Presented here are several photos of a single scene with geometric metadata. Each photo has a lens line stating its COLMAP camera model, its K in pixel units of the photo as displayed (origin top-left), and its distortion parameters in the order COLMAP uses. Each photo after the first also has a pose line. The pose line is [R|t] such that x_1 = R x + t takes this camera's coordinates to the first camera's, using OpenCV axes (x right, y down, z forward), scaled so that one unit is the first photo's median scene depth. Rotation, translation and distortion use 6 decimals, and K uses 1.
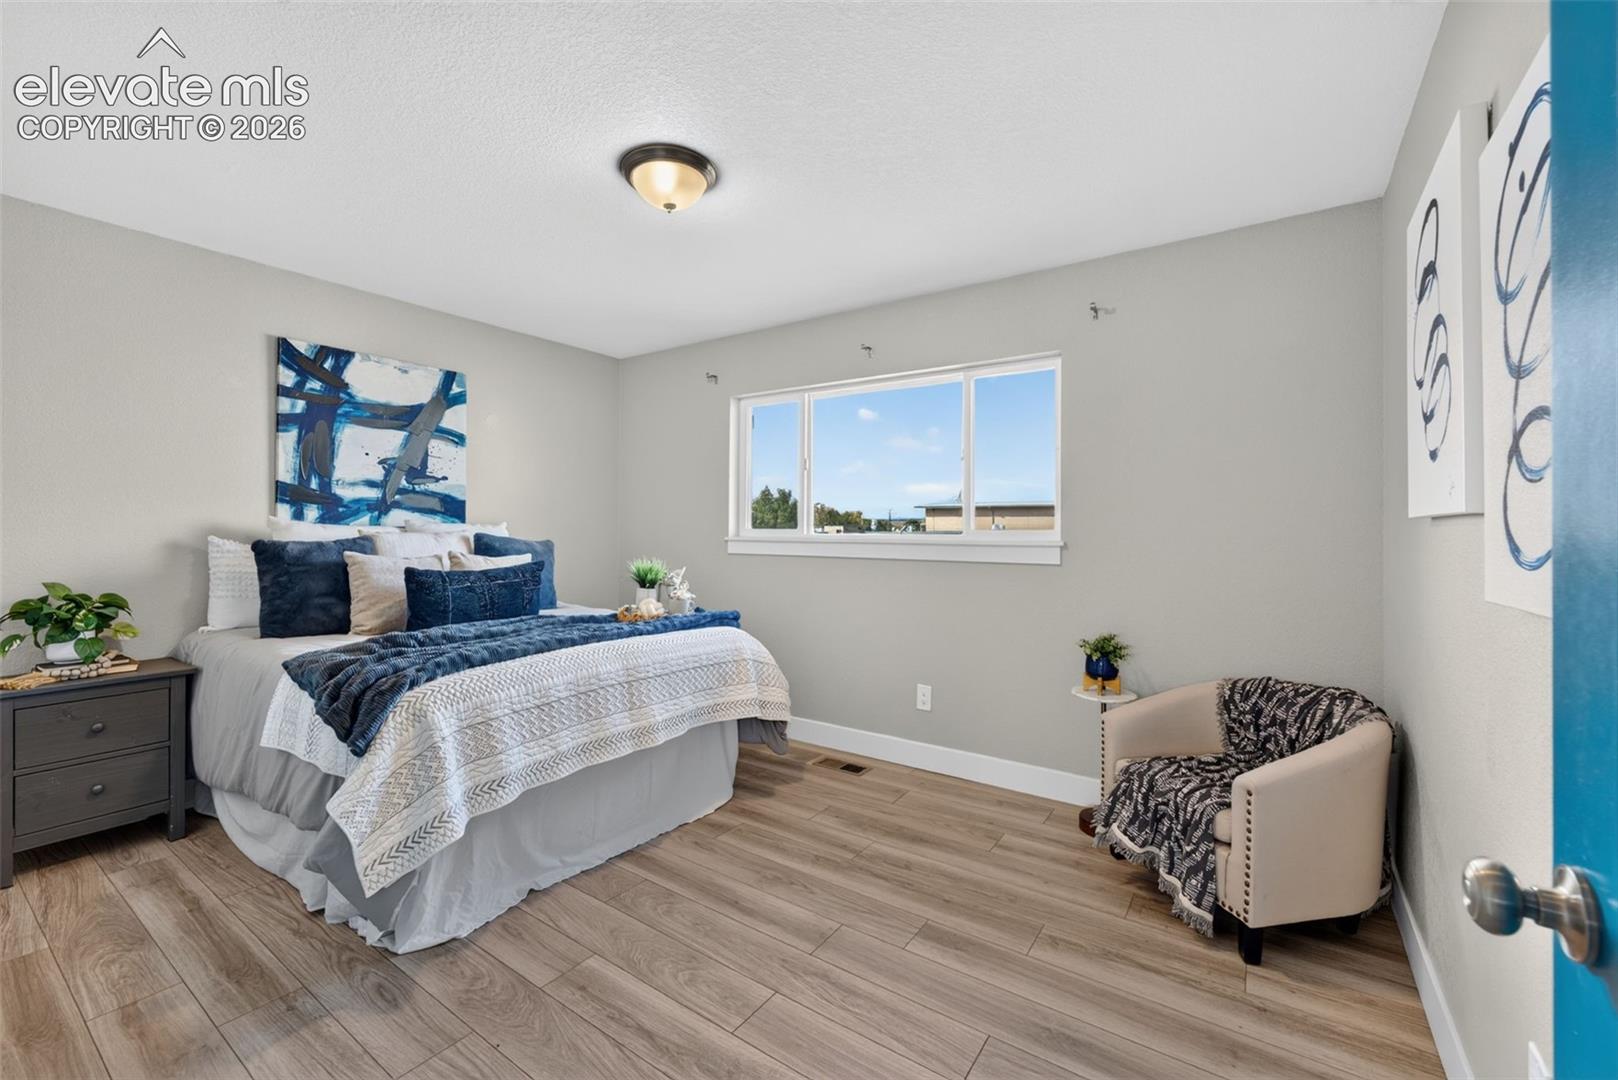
lens RADIAL K [[658.4, 0, 809.0], [0, 658.4, 540.0], [0, 0, 1]] dist [0.001212, 0.000202]
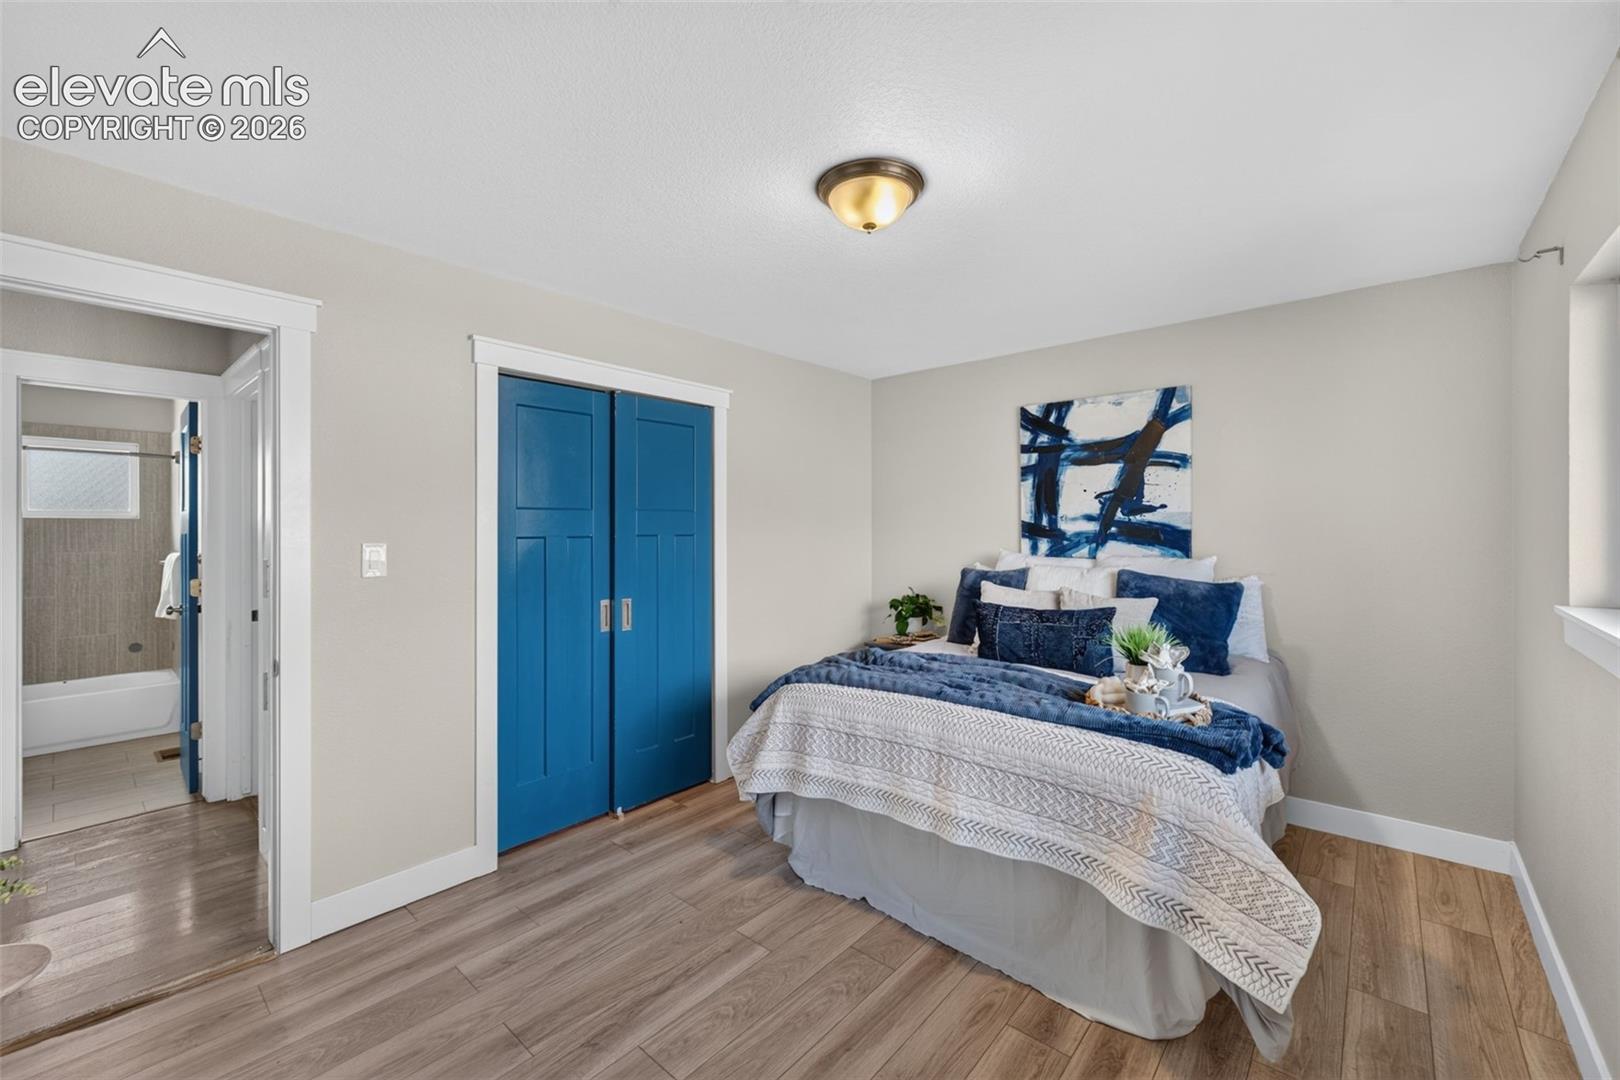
lens RADIAL K [[659.2, 0, 810.0], [0, 659.2, 540.0], [0, 0, 1]] dist [0.001212, 0.000202]
pose [[-0.112065, 0.012957, -0.993616, 0.479521], [-0.010777, 0.999840, 0.014253, -0.063411], [0.993642, 0.012306, -0.111908, 0.710691]]
